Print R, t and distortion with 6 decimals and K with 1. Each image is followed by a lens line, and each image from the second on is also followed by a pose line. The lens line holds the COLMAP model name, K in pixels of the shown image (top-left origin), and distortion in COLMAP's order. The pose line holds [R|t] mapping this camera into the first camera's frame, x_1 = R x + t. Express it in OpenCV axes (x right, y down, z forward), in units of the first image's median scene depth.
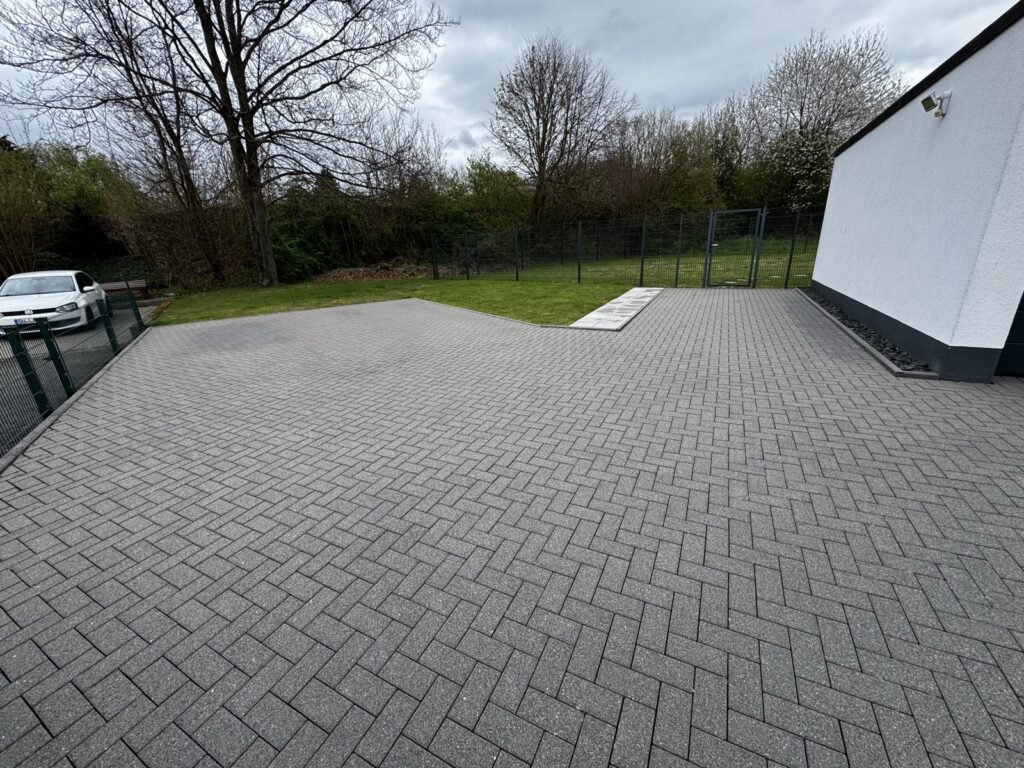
lens RADIAL K [[407.0, 0, 512.8], [0, 407.0, 384.8], [0, 0, 1]] dist [-0.001560, -0.000056]
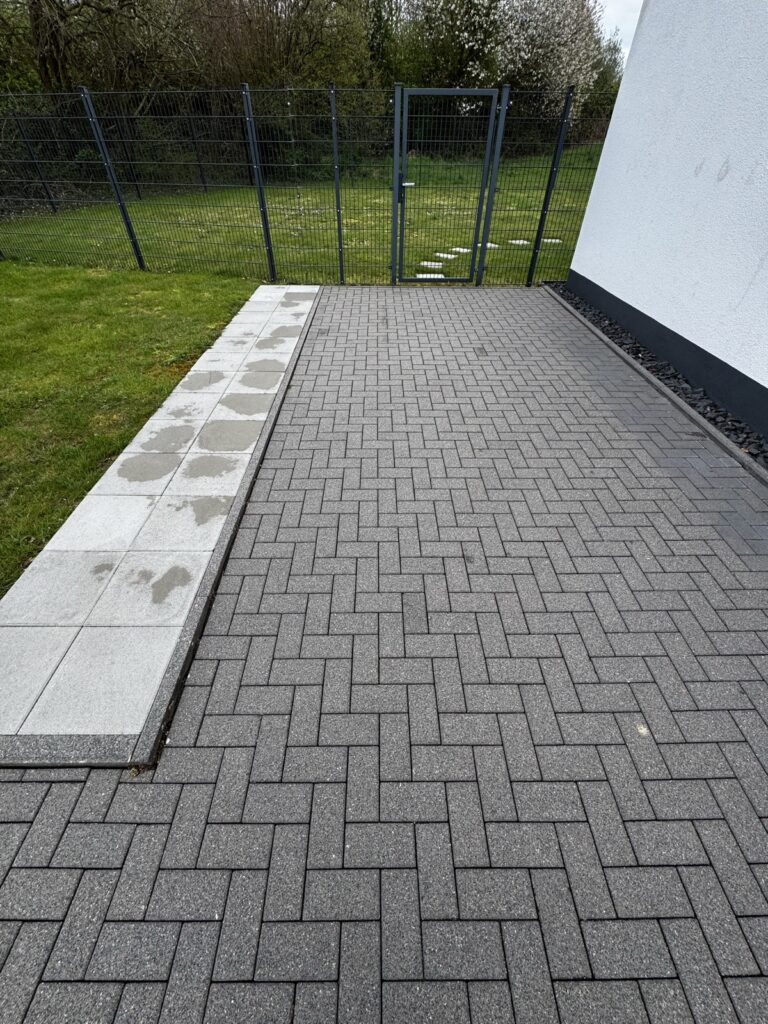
lens RADIAL K [[407.0, 0, 380.3], [0, 407.0, 511.7], [0, 0, 1]] dist [-0.001560, -0.000056]
pose [[0.891360, -0.265042, 0.367737, 0.195346], [0.104844, 0.909797, 0.401593, -0.190301], [-0.441005, -0.319409, 0.838745, 0.498272]]
